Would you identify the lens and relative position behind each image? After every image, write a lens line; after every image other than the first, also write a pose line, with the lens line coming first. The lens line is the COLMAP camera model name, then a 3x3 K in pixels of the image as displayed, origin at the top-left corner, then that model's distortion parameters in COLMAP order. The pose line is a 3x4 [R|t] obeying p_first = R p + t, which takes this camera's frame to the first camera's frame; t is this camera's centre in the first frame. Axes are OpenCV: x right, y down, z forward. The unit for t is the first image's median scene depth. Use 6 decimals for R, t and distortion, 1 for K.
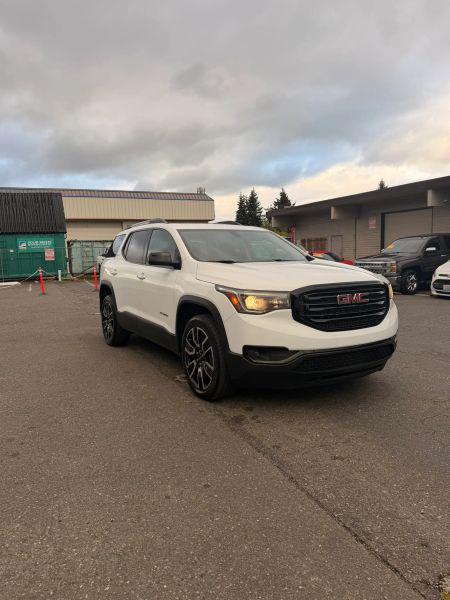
lens RADIAL K [[412.9, 0, 223.9], [0, 412.9, 302.5], [0, 0, 1]] dist [0.004145, -0.002274]
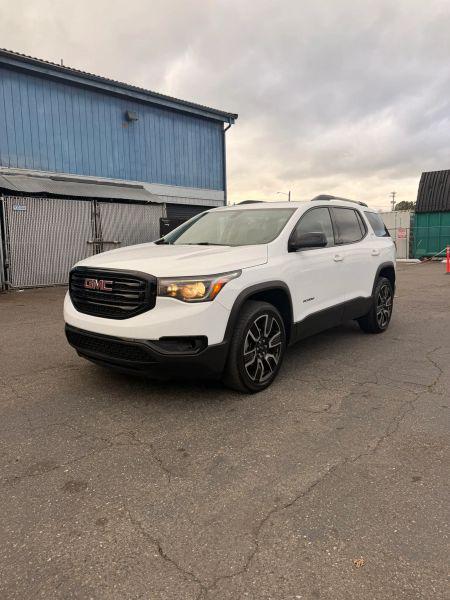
lens RADIAL K [[432.8, 0, 227.9], [0, 432.8, 299.1], [0, 0, 1]] dist [0.001790, -0.004807]
pose [[0.364176, 0.151182, -0.918978, 1.330382], [-0.111819, 0.986697, 0.118011, -0.127279], [0.924593, 0.059782, 0.376236, 0.875760]]
